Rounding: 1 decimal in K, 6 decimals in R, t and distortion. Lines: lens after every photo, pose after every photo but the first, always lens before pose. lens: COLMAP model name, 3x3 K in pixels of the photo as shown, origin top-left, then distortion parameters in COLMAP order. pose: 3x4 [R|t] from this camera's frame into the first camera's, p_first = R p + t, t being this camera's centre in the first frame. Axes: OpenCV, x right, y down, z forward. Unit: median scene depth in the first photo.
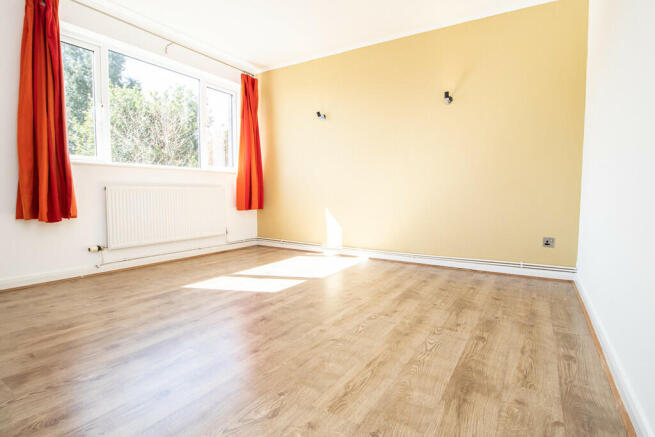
lens RADIAL K [[305.2, 0, 329.2], [0, 305.2, 209.6], [0, 0, 1]] dist [0.001043, -0.012452]
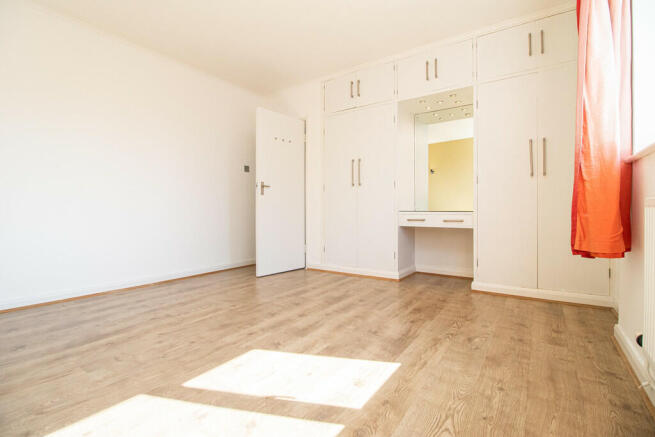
lens RADIAL K [[305.2, 0, 329.2], [0, 305.2, 209.6], [0, 0, 1]] dist [0.001043, -0.012452]
pose [[-0.998055, -0.003373, 0.062243, -0.450267], [0.000342, 0.998224, 0.059578, -0.114269], [-0.062333, 0.059483, -0.996281, 1.907573]]
